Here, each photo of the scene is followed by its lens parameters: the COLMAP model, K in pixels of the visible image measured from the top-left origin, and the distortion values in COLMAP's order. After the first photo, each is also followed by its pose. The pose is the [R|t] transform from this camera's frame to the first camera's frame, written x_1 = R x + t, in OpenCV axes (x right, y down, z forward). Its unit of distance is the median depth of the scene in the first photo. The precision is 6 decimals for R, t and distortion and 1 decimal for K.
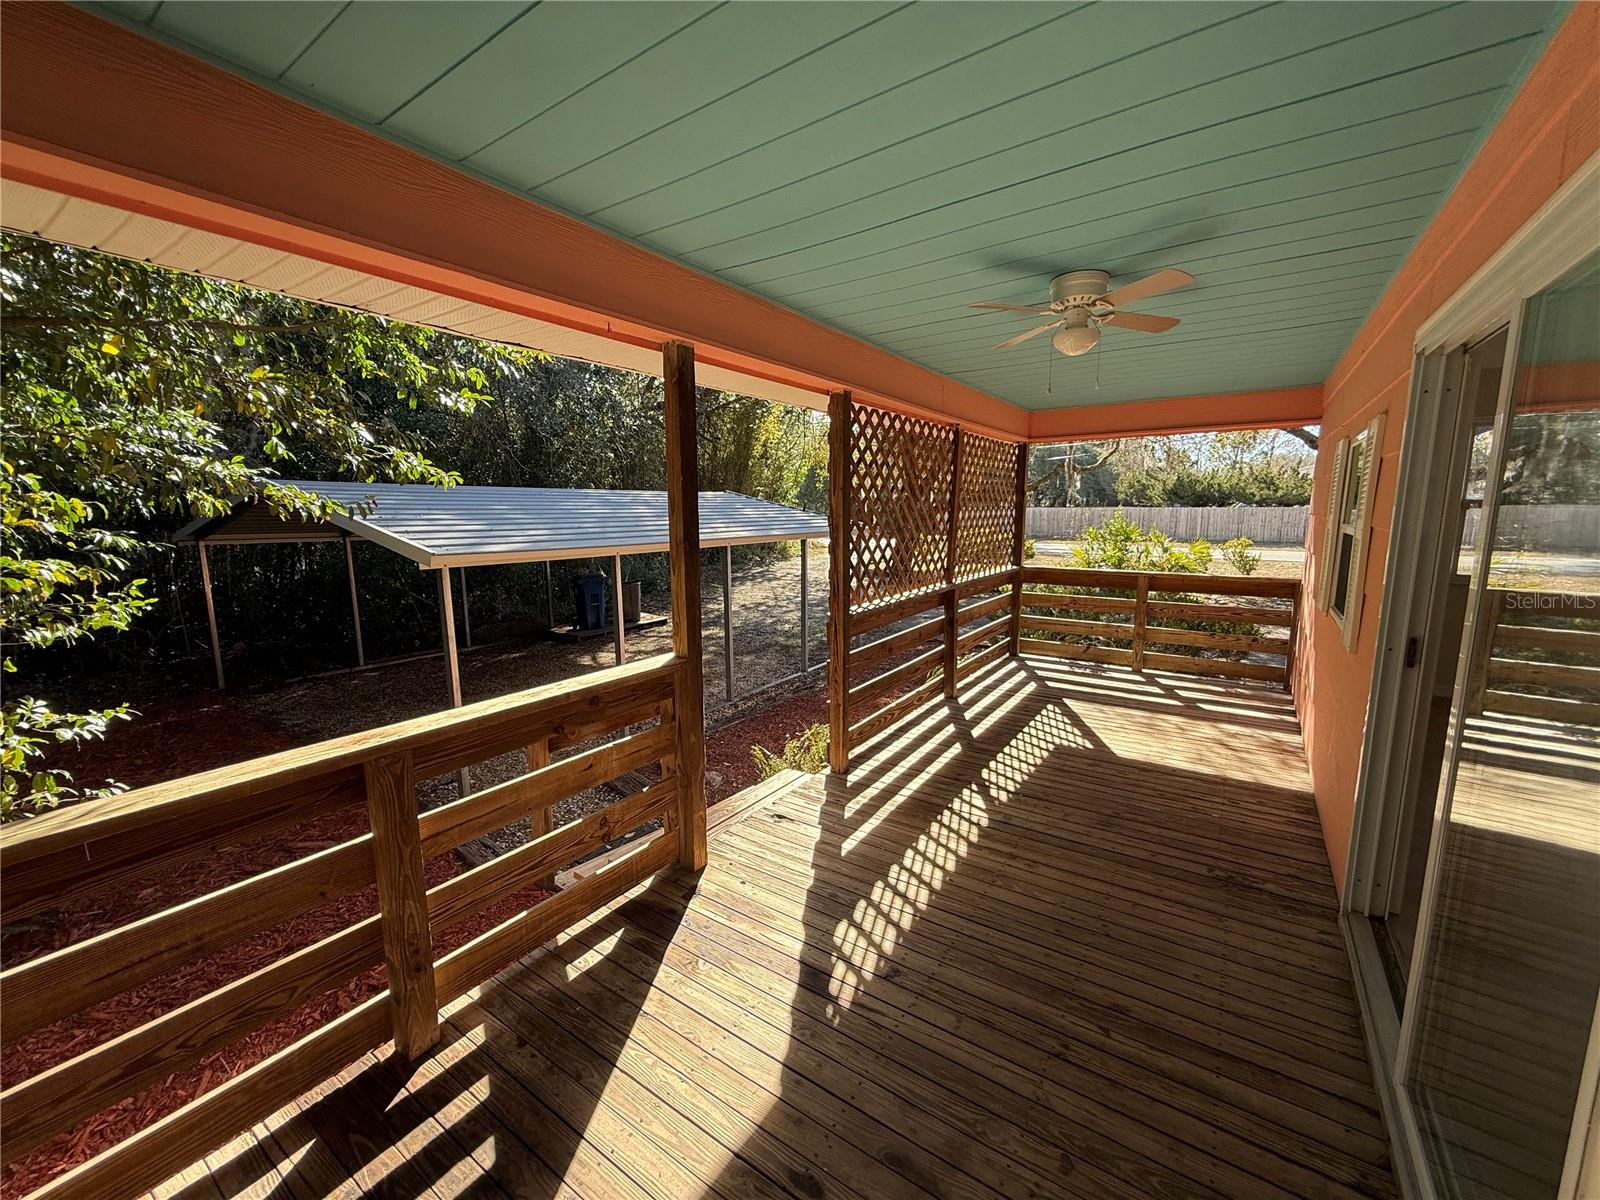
lens RADIAL K [[638.4, 0, 790.8], [0, 638.4, 597.0], [0, 0, 1]] dist [0.001002, -0.000044]
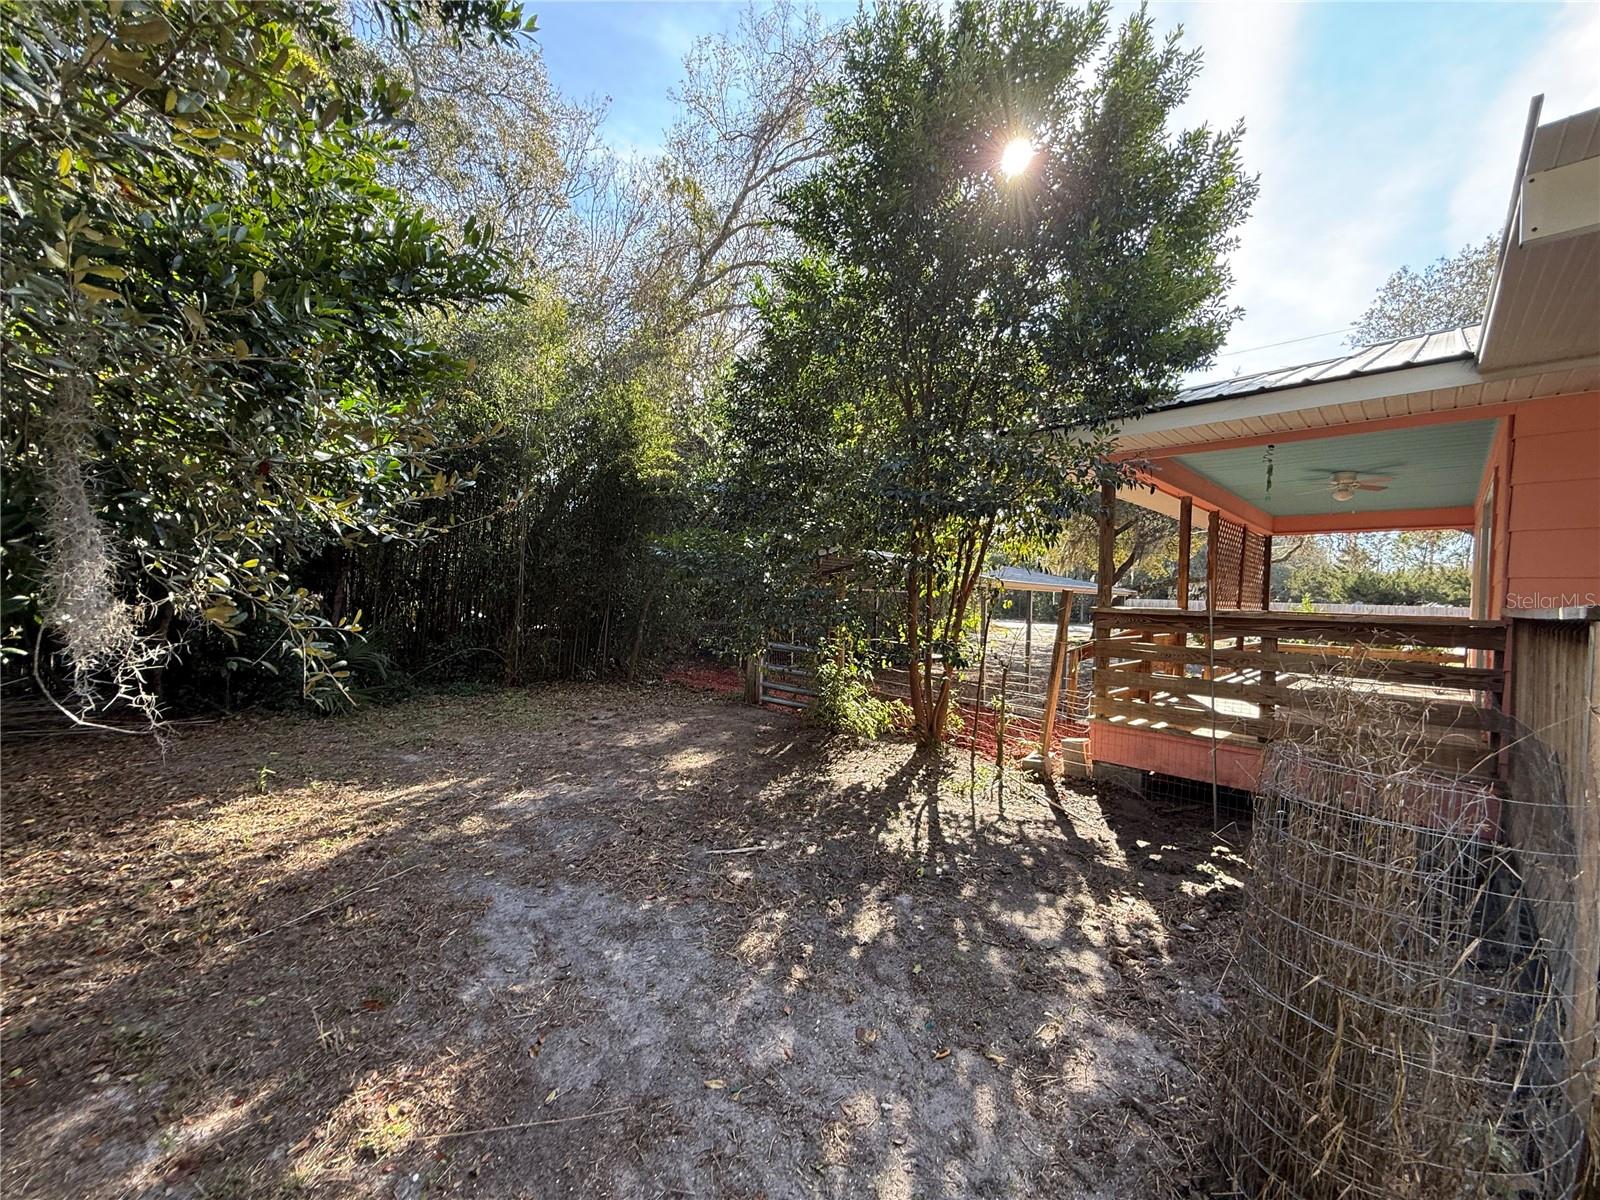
lens RADIAL K [[638.4, 0, 798.5], [0, 638.4, 600.4], [0, 0, 1]] dist [0.001002, -0.000044]
pose [[0.984236, 0.031341, -0.174063, -0.857931], [-0.054891, 0.989705, -0.132180, 0.331467], [0.168128, 0.139651, 0.975823, -1.254519]]
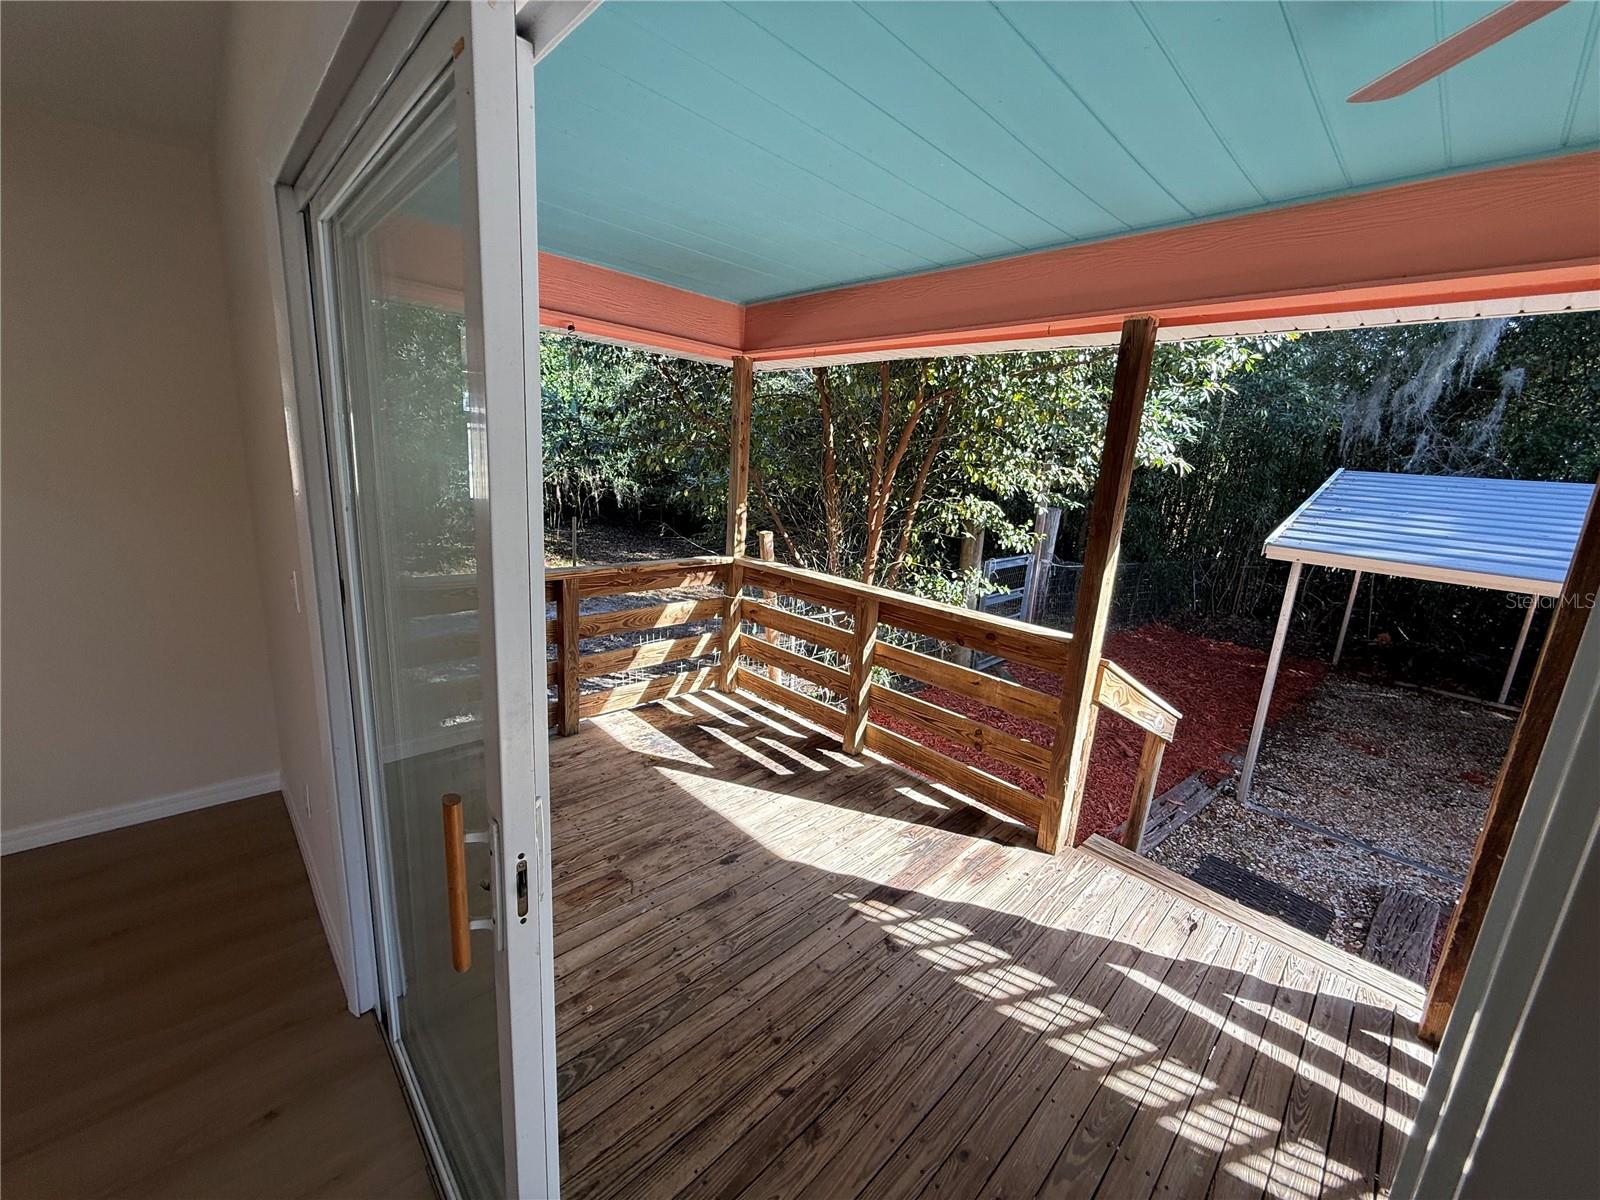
lens RADIAL K [[638.4, 0, 796.7], [0, 638.4, 602.7], [0, 0, 1]] dist [0.001002, -0.000044]
pose [[-0.197464, 0.208738, -0.957829, 0.559768], [-0.197234, 0.948628, 0.247394, -0.081437], [0.960264, 0.237768, -0.146150, 0.465761]]
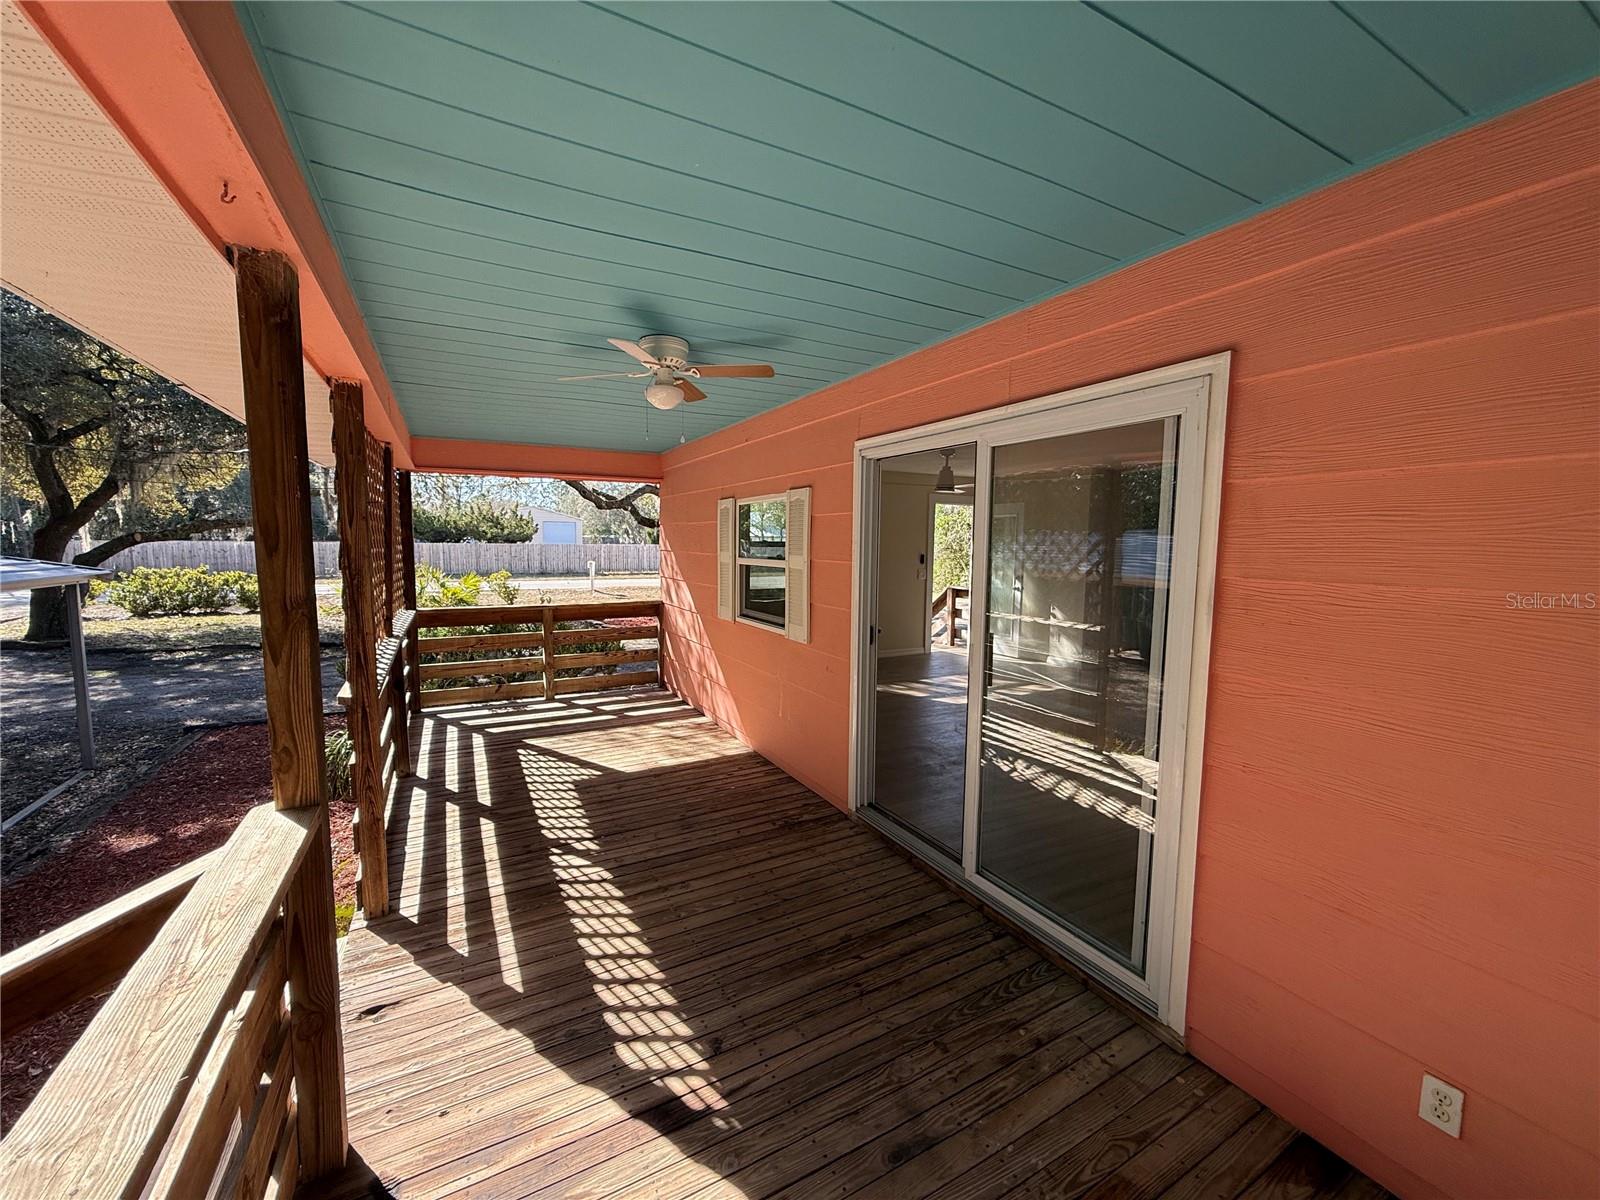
lens RADIAL K [[638.4, 0, 797.4], [0, 638.4, 597.1], [0, 0, 1]] dist [0.001002, -0.000044]
pose [[0.447789, -0.068385, 0.891521, -0.304621], [0.116891, 0.992991, 0.017456, -0.032418], [-0.886466, 0.096394, 0.452644, 0.218584]]
